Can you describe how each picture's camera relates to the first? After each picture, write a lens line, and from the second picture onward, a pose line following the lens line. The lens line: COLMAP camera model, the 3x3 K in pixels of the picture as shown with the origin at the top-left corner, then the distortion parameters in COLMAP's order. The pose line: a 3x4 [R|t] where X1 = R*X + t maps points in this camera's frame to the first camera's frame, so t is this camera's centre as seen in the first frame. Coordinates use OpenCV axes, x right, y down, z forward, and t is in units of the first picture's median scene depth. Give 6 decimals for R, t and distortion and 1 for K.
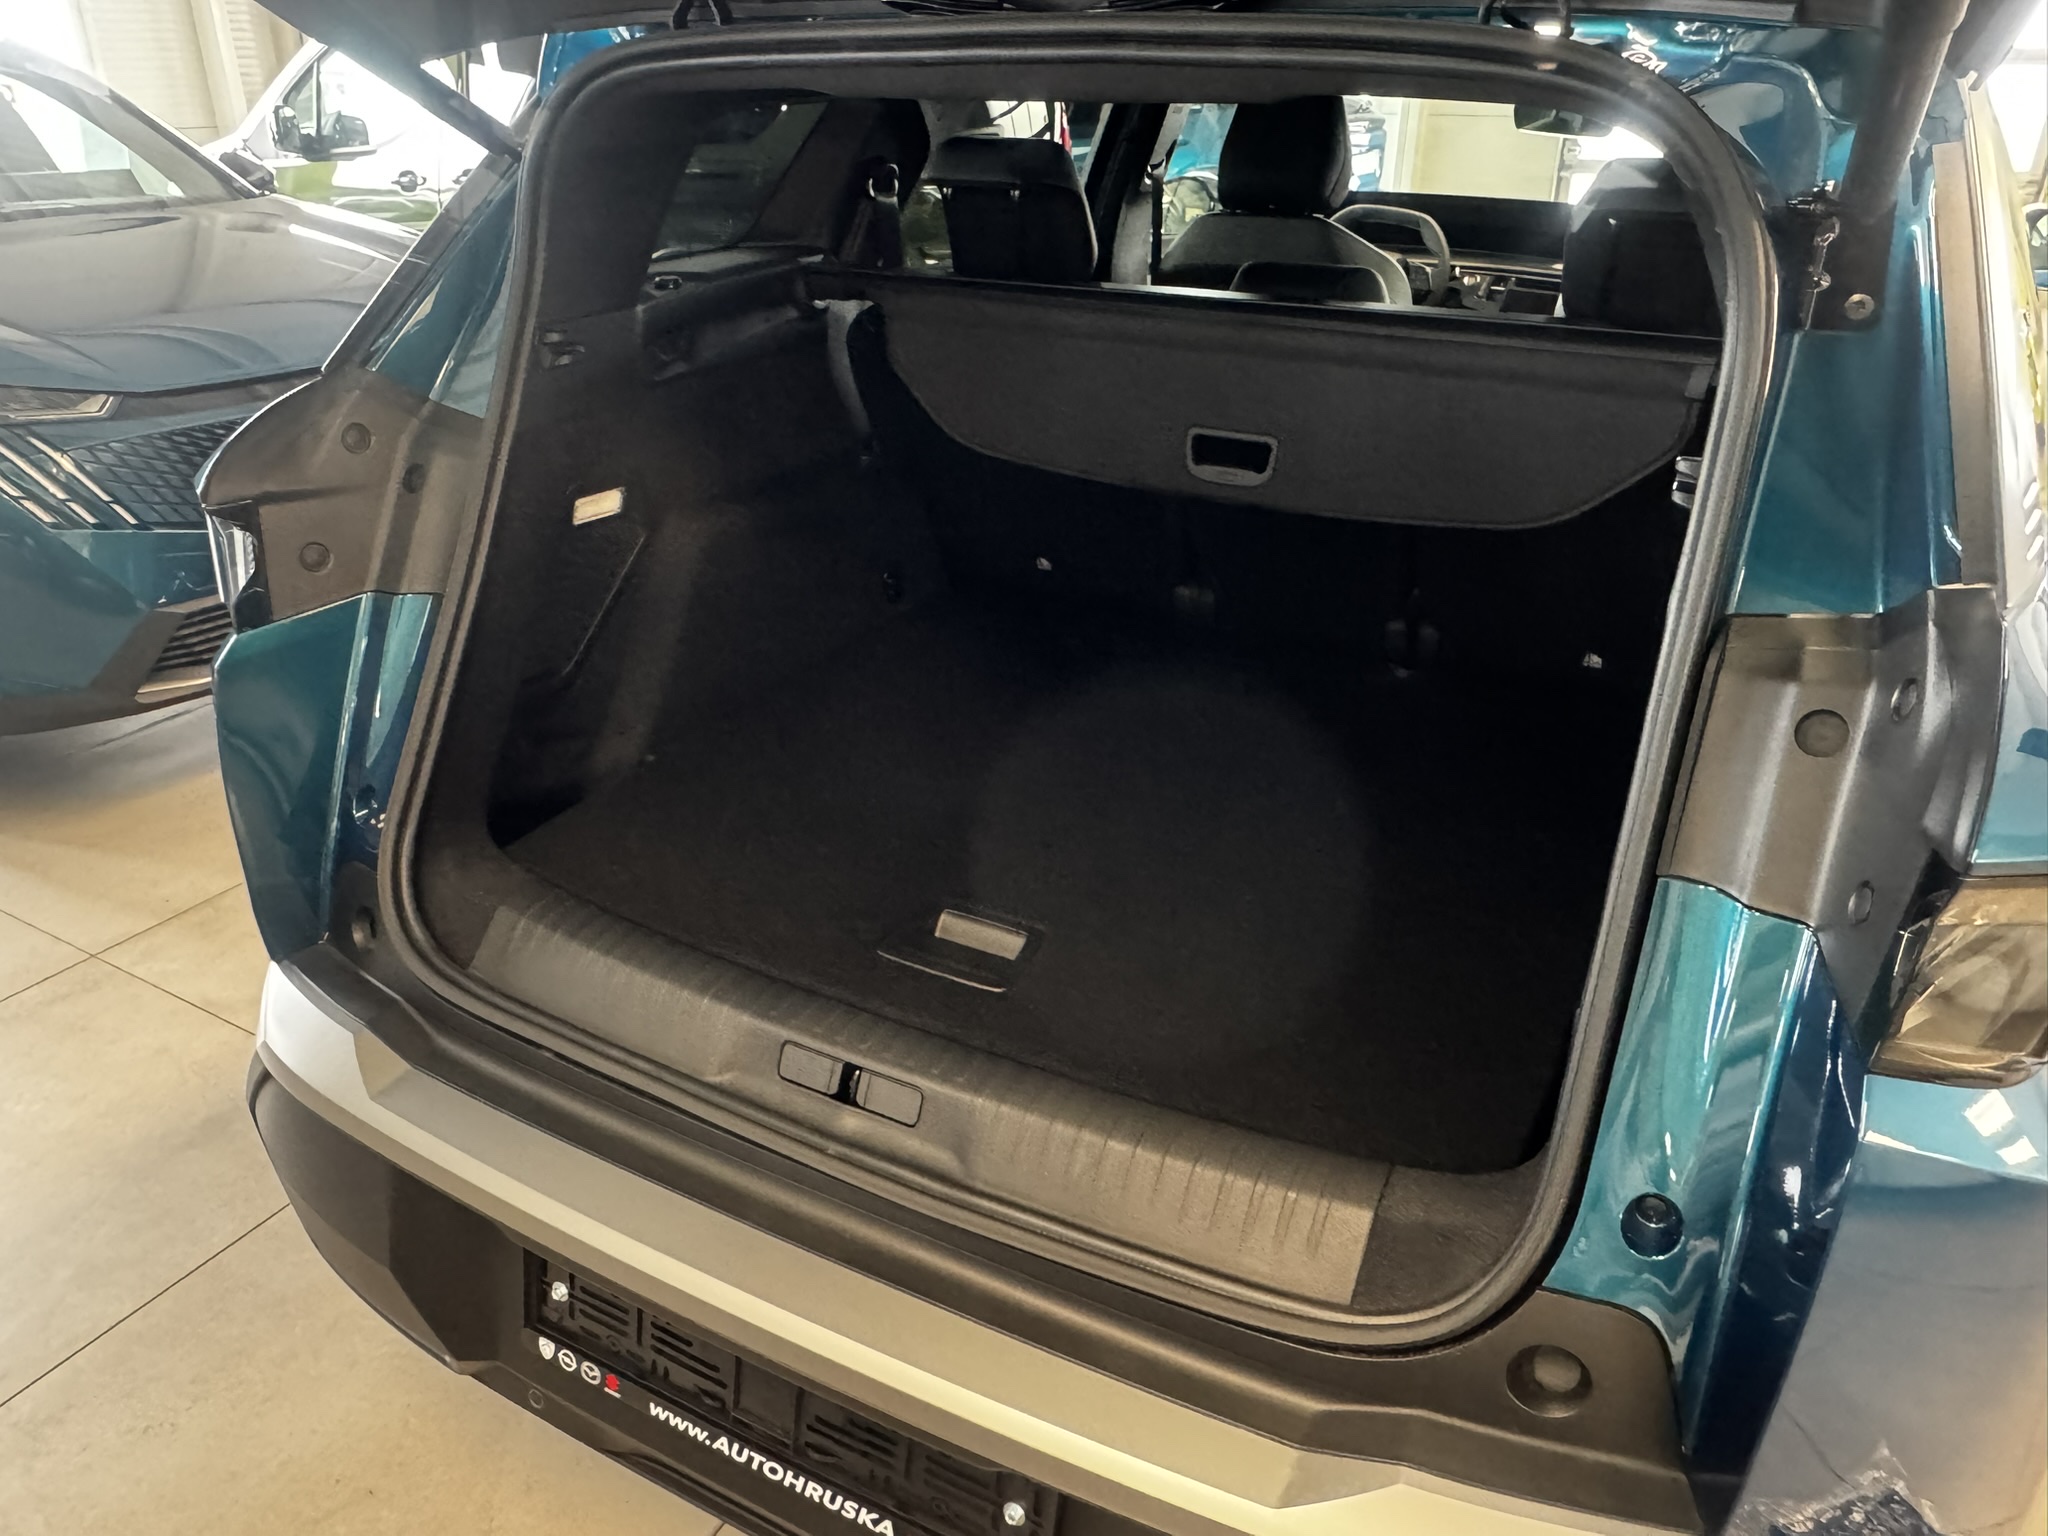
lens RADIAL K [[1430.3, 0, 980.8], [0, 1430.3, 768.1], [0, 0, 1]] dist [-0.045031, -0.000625]
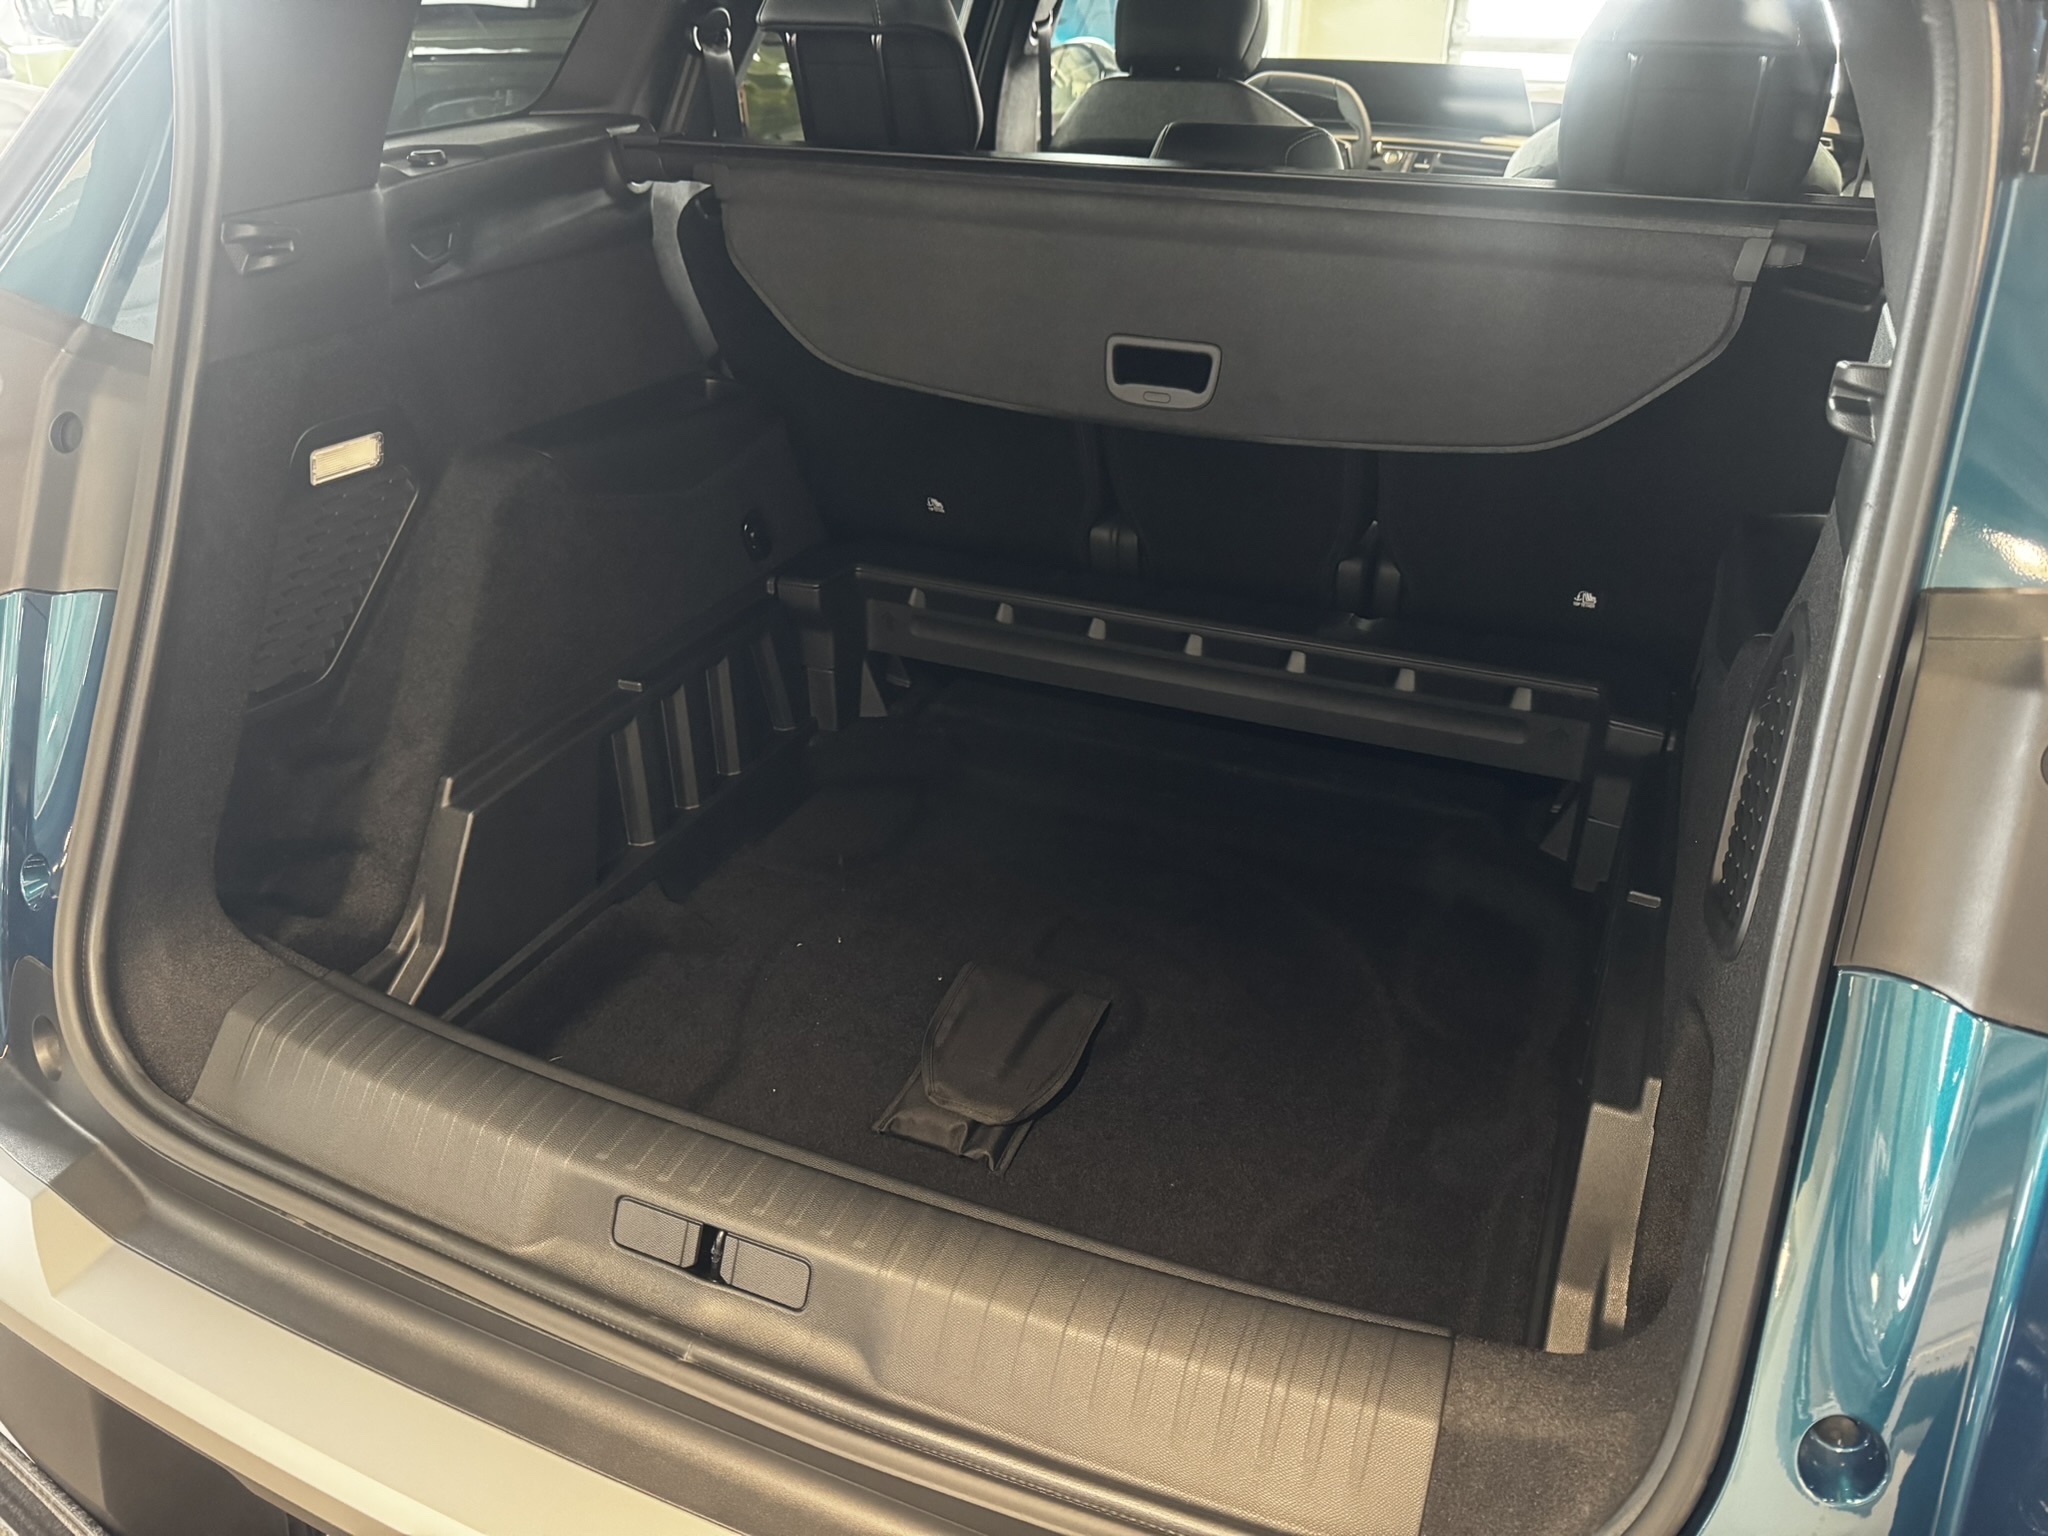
lens RADIAL K [[1448.0, 0, 1024.0], [0, 1448.0, 768.0], [0, 0, 1]] dist [0.041977, -0.091837]
pose [[0.993864, -0.052034, 0.097610, 0.006164], [0.046600, 0.997277, 0.057151, -0.046220], [-0.100318, -0.052252, 0.993582, 0.181896]]
